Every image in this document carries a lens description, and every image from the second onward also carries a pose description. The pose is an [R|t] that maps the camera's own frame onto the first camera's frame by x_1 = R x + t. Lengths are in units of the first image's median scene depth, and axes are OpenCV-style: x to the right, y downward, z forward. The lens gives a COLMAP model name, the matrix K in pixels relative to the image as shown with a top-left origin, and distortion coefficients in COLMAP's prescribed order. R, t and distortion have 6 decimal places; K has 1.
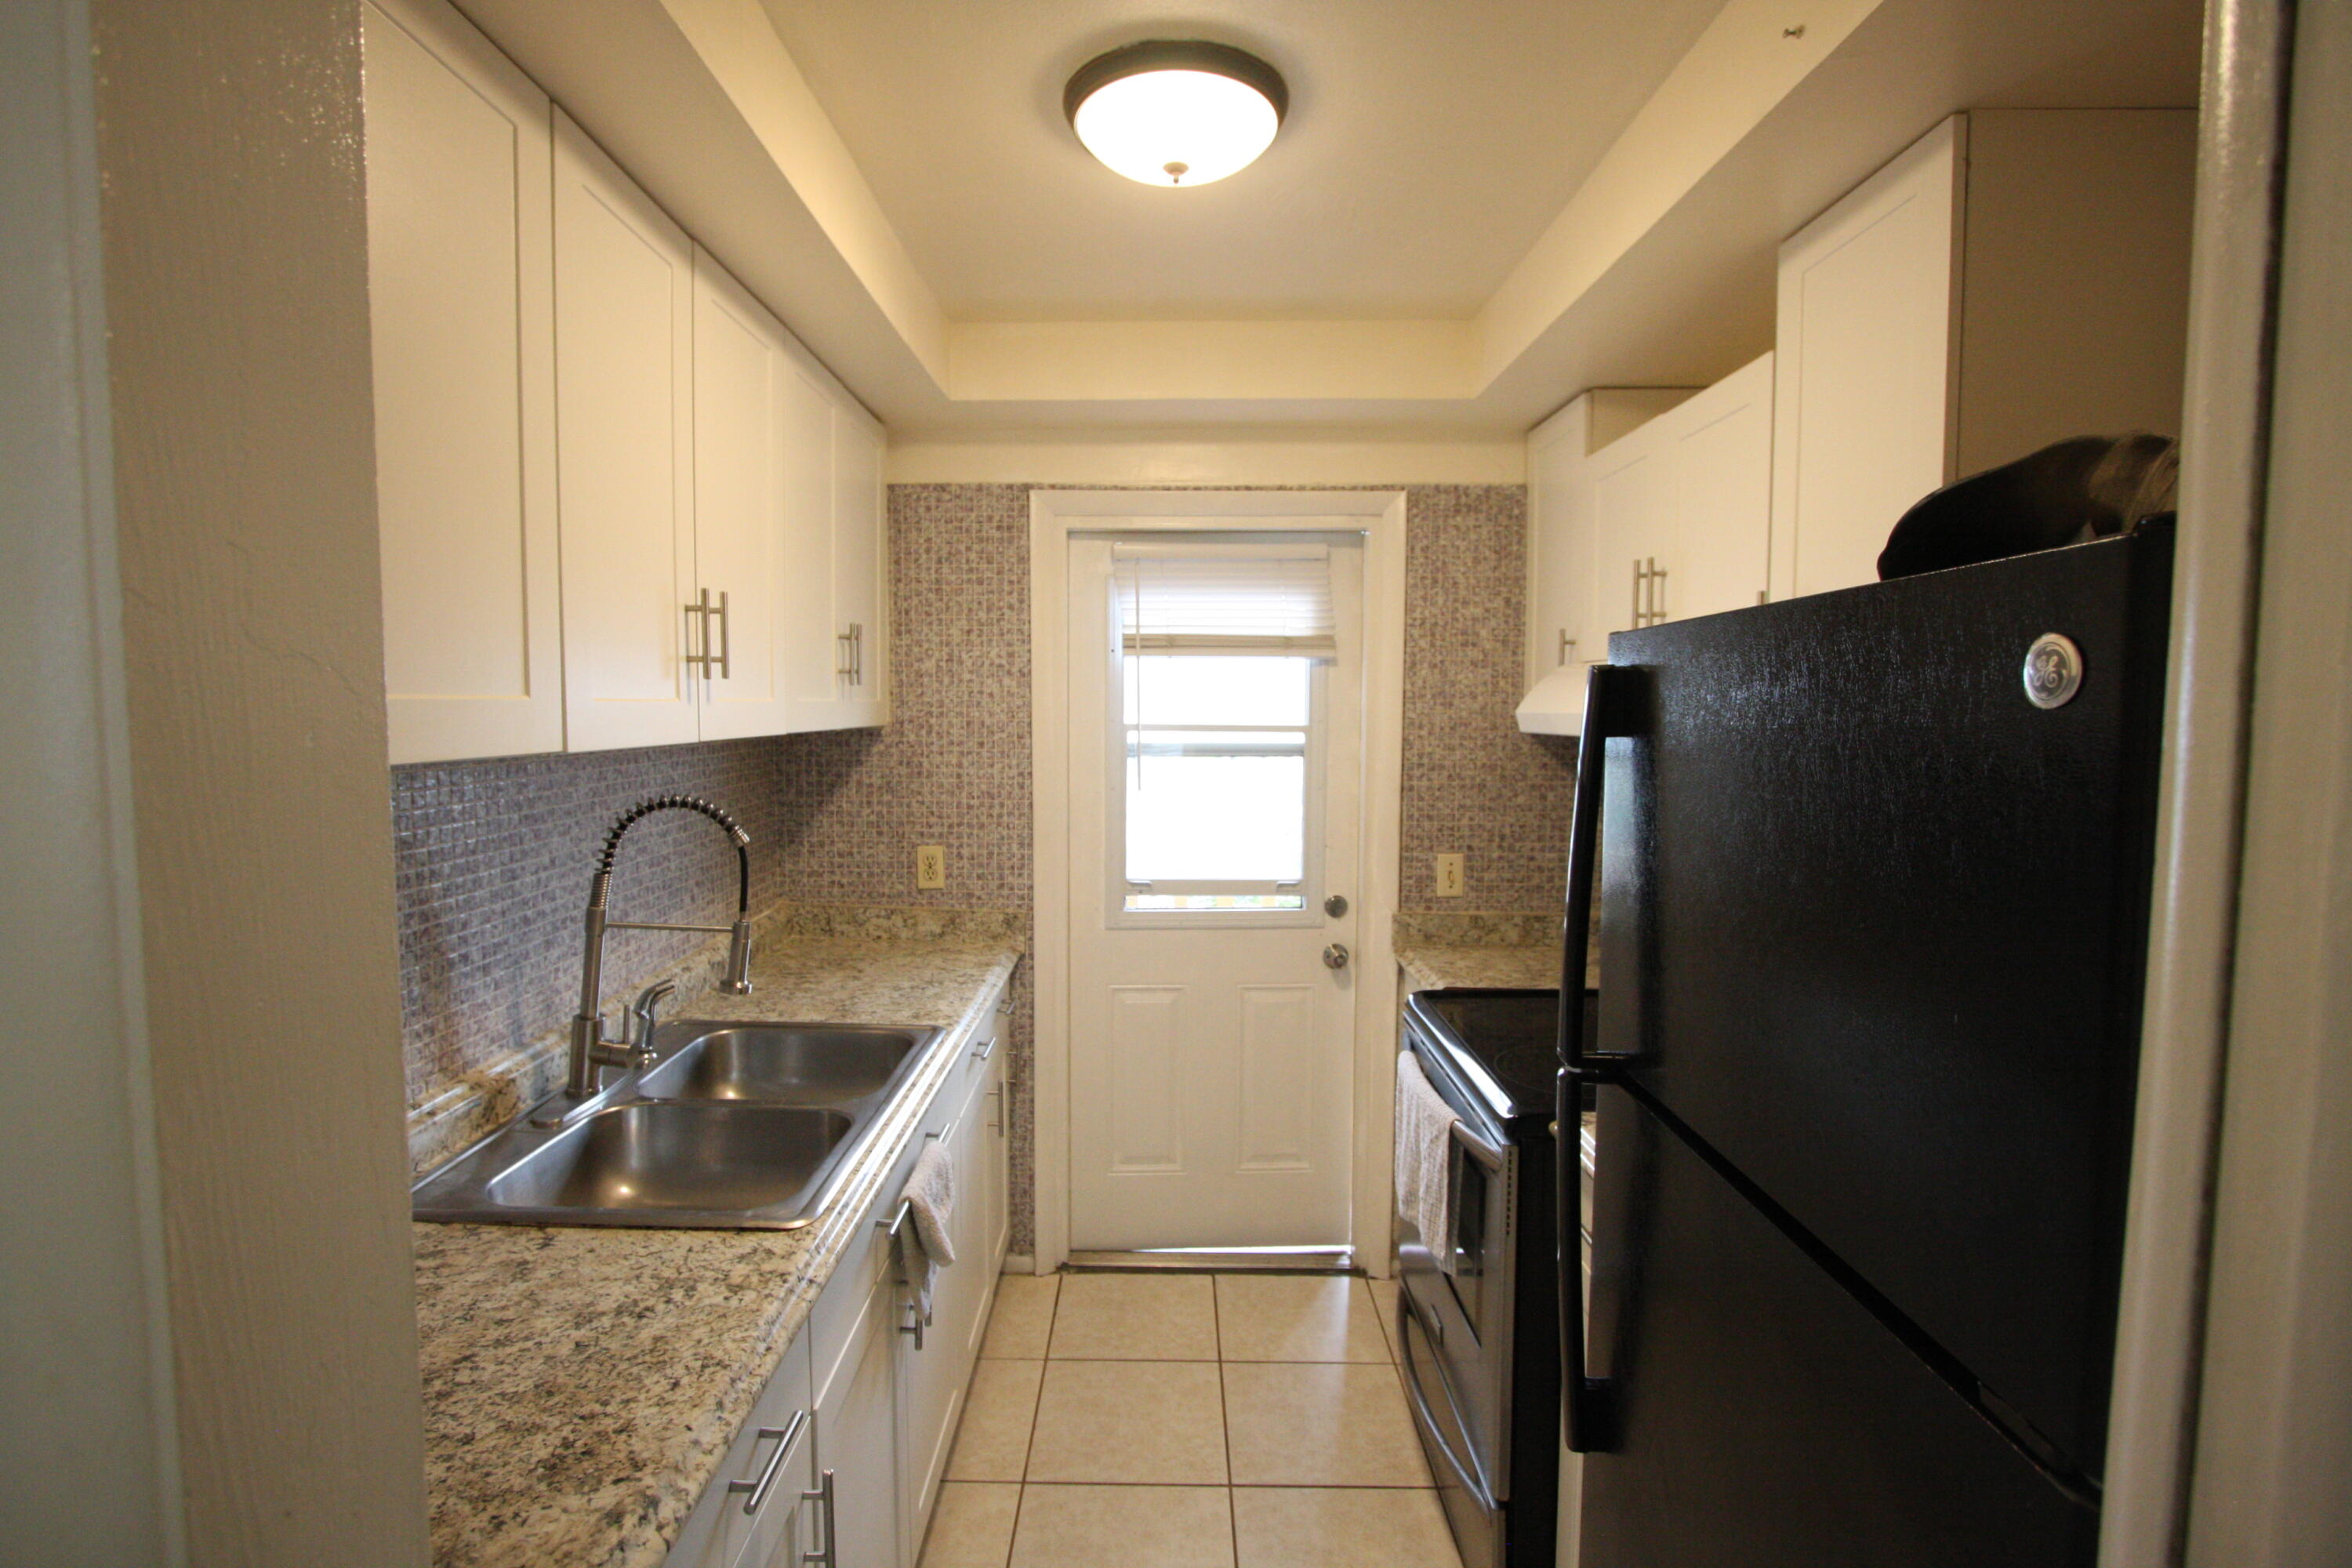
lens RADIAL K [[1103.2, 0, 1176.0], [0, 1103.2, 784.0], [0, 0, 1]] dist [0.004439, 0.000605]
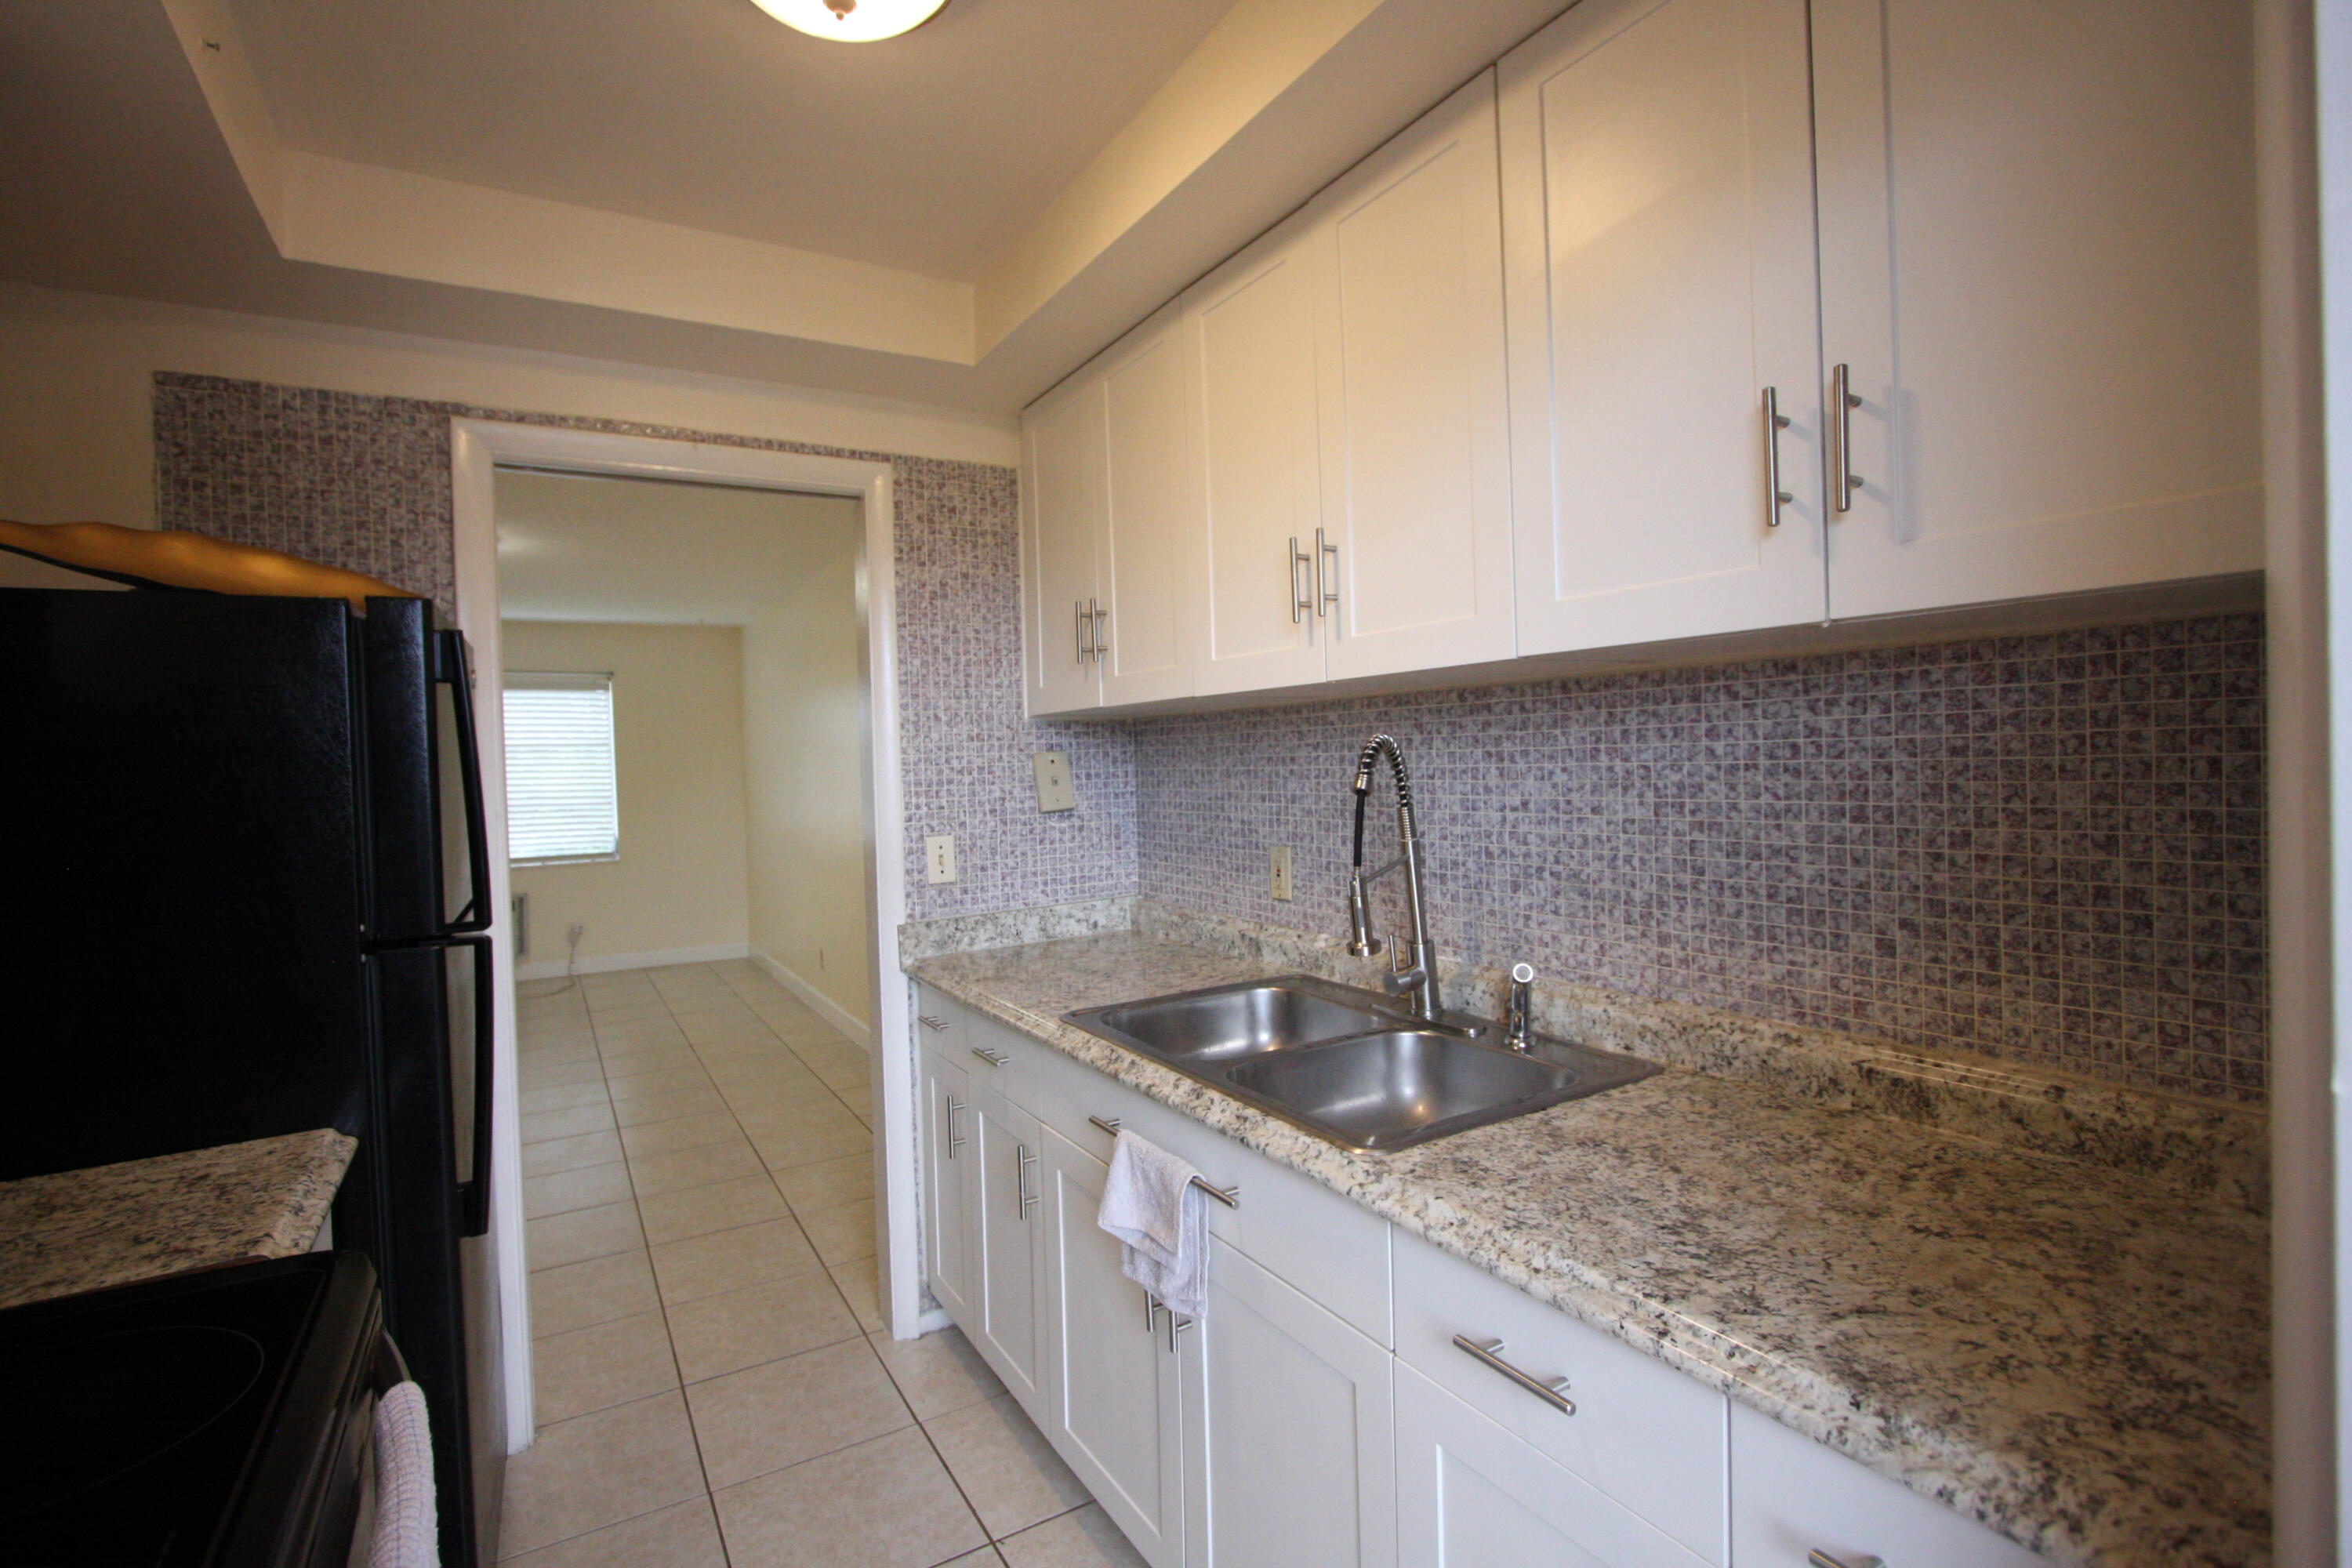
lens RADIAL K [[1090.9, 0, 1147.4], [0, 1090.9, 773.0], [0, 0, 1]] dist [-0.014488, 0.001524]
pose [[-0.867306, 0.029268, -0.496915, 0.163983], [-0.010462, 0.996978, 0.076981, -0.022764], [0.497666, 0.071965, -0.864378, 1.373464]]
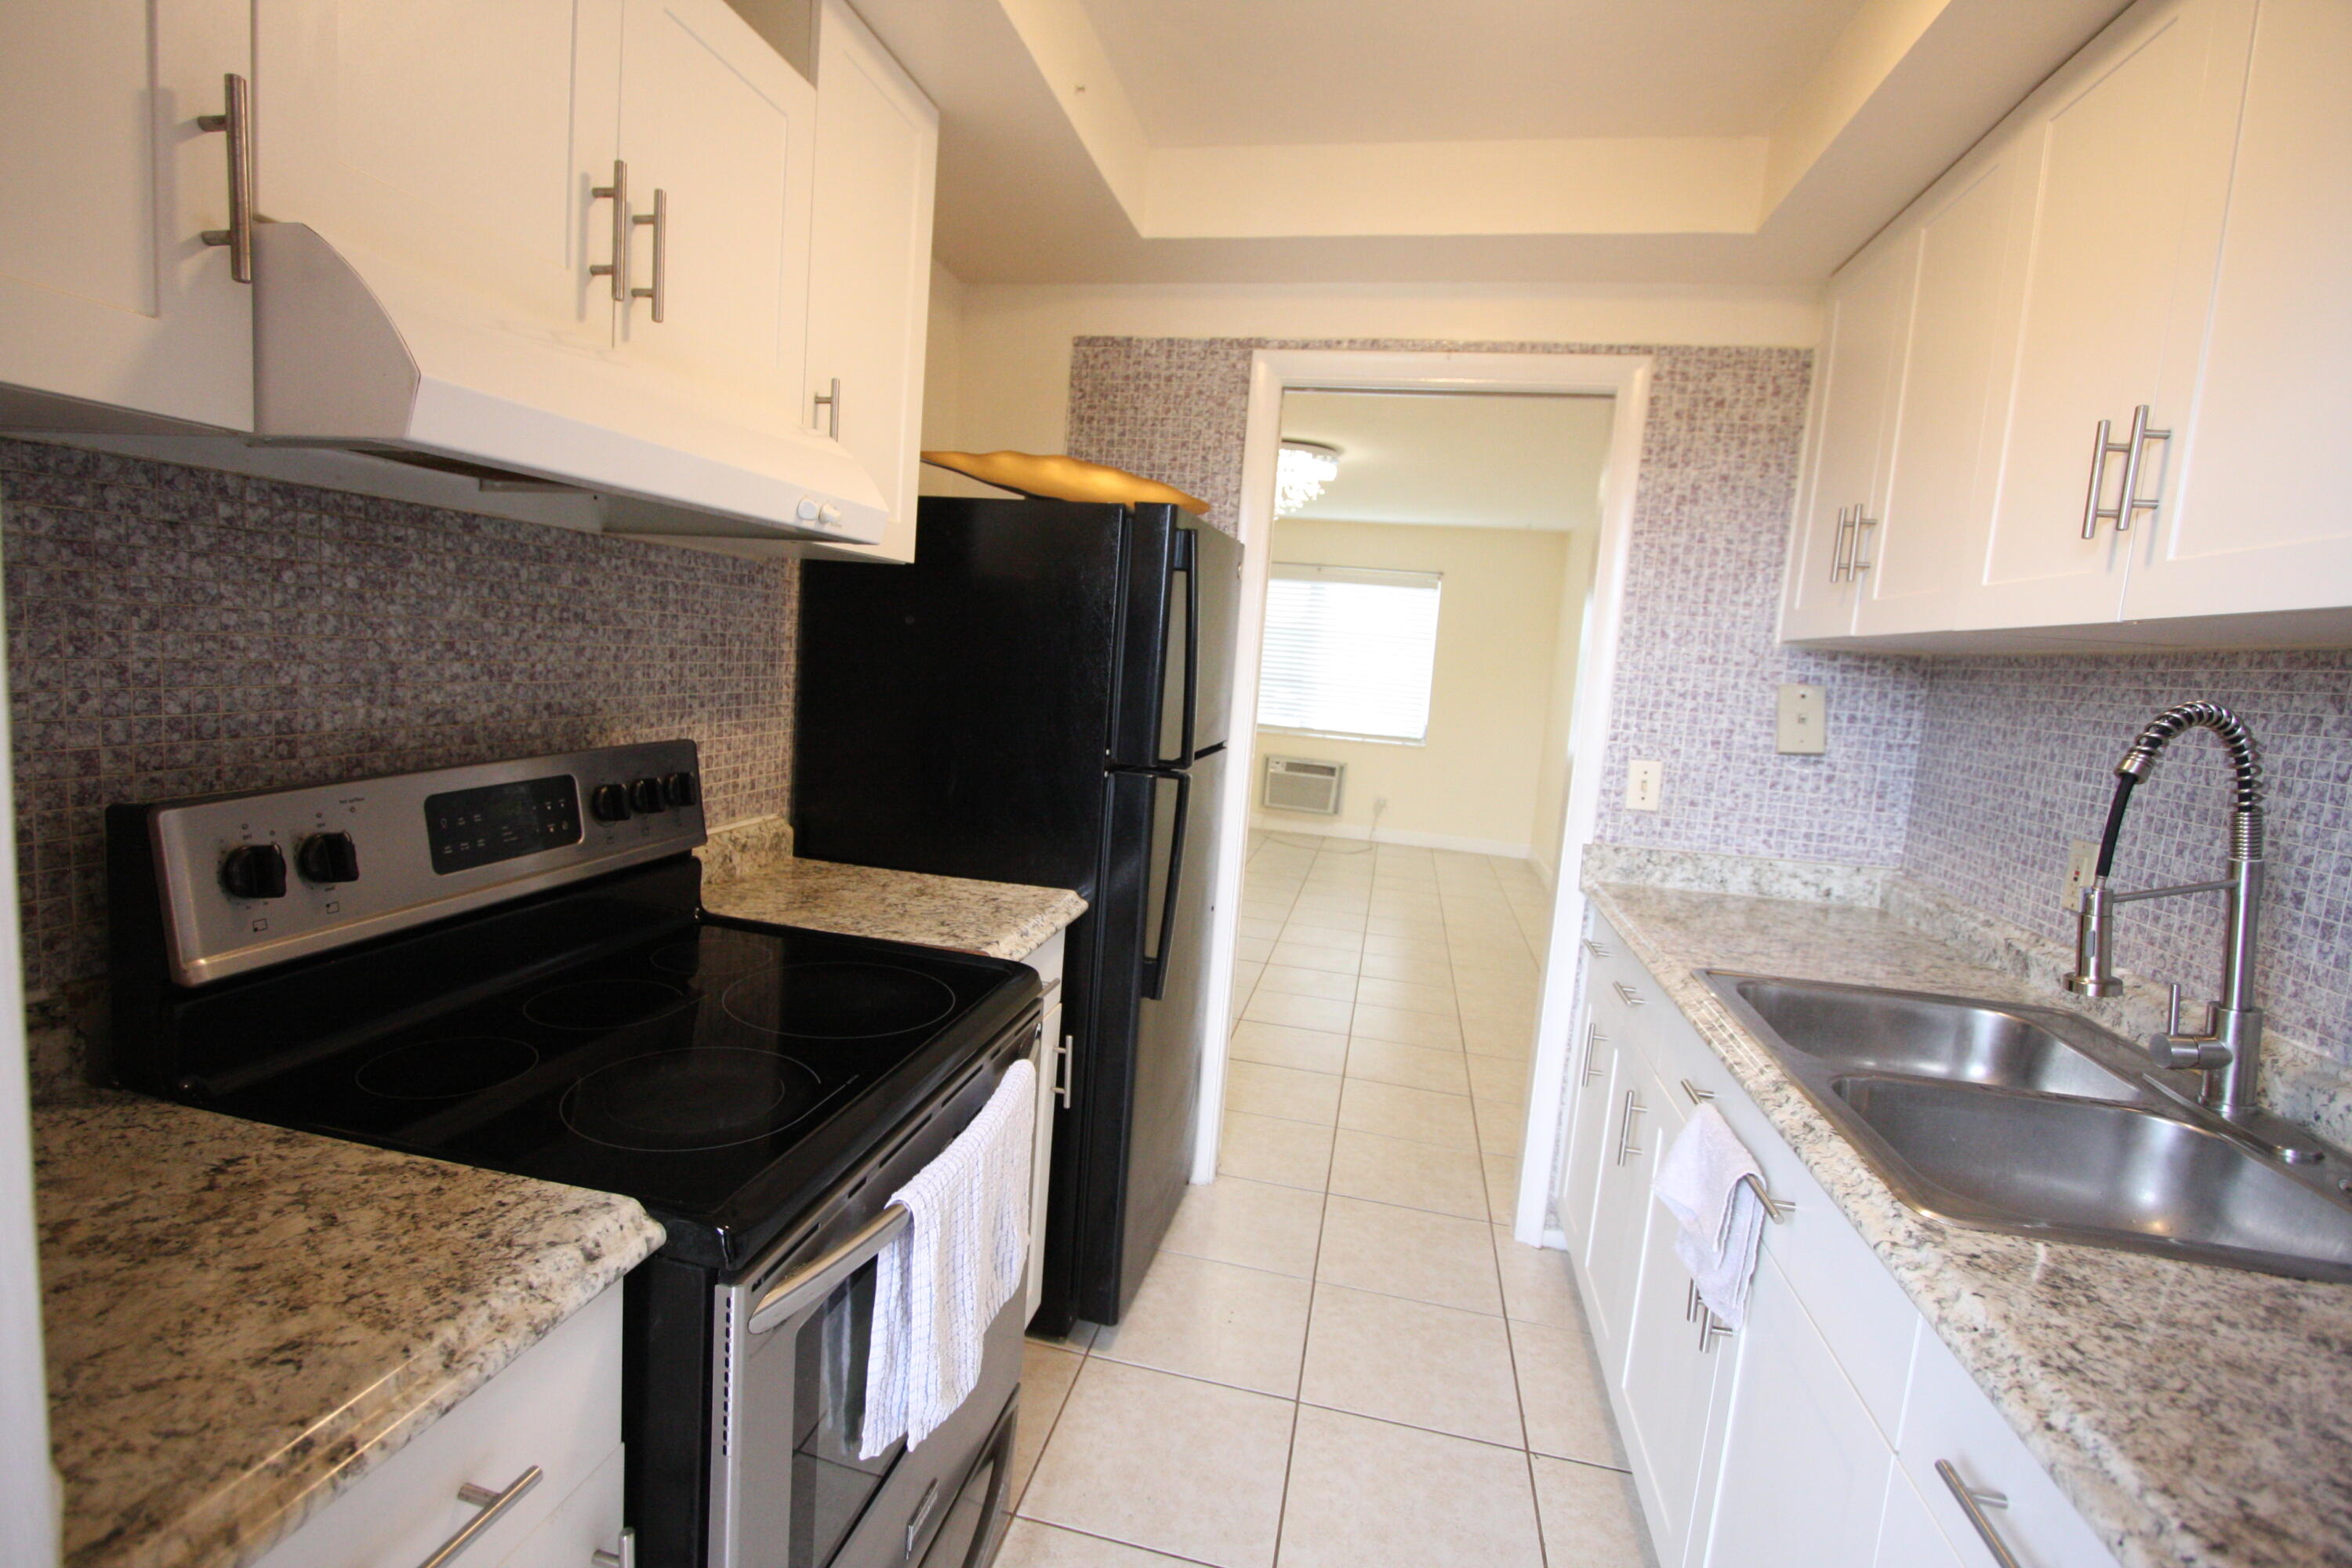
lens RADIAL K [[1090.9, 0, 1147.4], [0, 1090.9, 773.0], [0, 0, 1]] dist [-0.014488, 0.001524]
pose [[-0.970989, -0.101042, 0.216728, 0.026932], [-0.059930, 0.980242, 0.188503, -0.027240], [-0.231493, 0.170045, -0.957860, 1.426105]]
